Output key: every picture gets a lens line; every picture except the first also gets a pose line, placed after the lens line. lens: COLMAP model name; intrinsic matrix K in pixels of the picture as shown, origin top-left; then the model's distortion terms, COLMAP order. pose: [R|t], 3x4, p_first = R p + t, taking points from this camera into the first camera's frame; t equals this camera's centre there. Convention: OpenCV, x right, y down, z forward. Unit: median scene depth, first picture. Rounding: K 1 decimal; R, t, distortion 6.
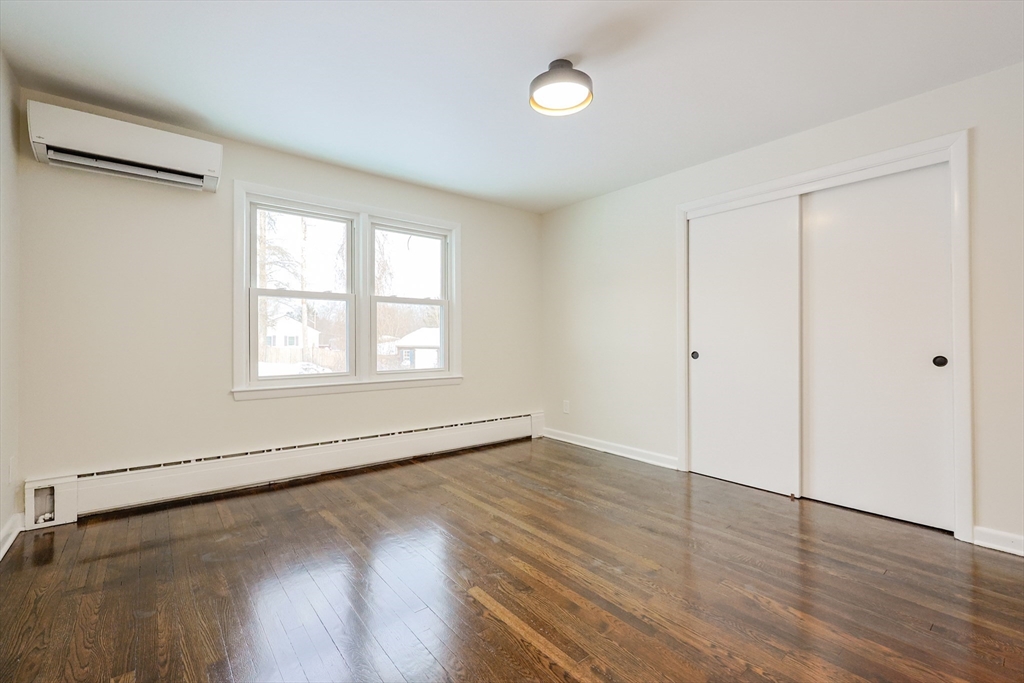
lens RADIAL K [[442.8, 0, 509.9], [0, 442.8, 339.2], [0, 0, 1]] dist [0.001097, -0.000092]
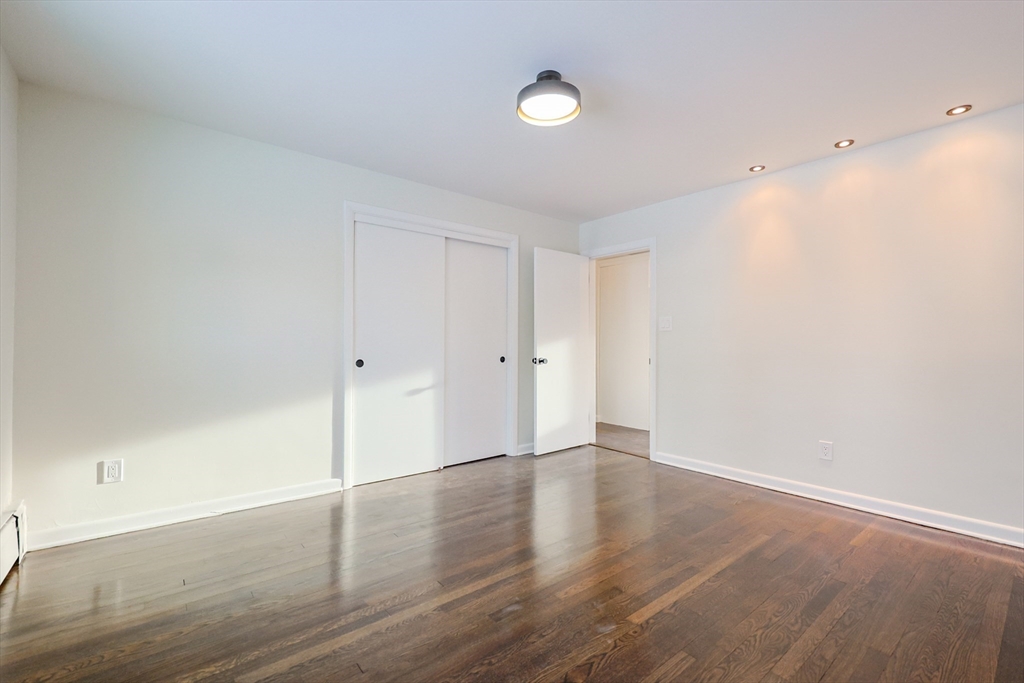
lens RADIAL K [[442.8, 0, 508.6], [0, 442.8, 338.8], [0, 0, 1]] dist [0.001097, -0.000092]
pose [[0.005863, 0.008778, 0.999944, -0.602371], [-0.006303, 0.999942, -0.008741, -0.012603], [-0.999963, -0.006251, 0.005918, 0.738617]]
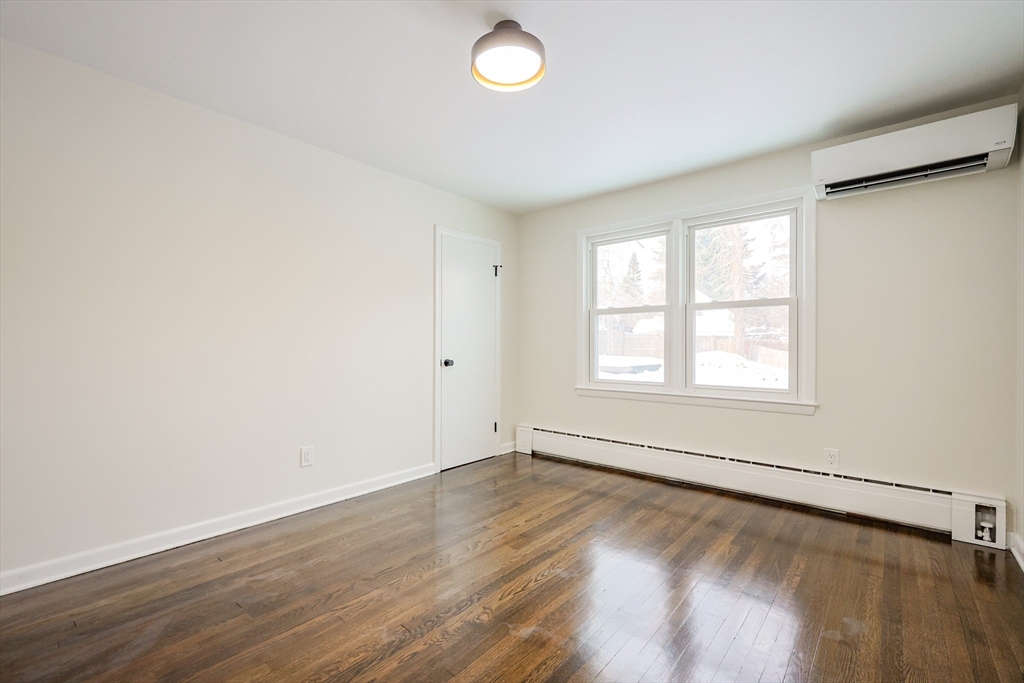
lens RADIAL K [[442.8, 0, 495.2], [0, 442.8, 356.9], [0, 0, 1]] dist [0.001097, -0.000092]
pose [[0.174481, 0.015823, -0.984533, 0.640412], [-0.003193, 0.999875, 0.015504, 0.001921], [0.984655, 0.000438, 0.174509, 0.504933]]
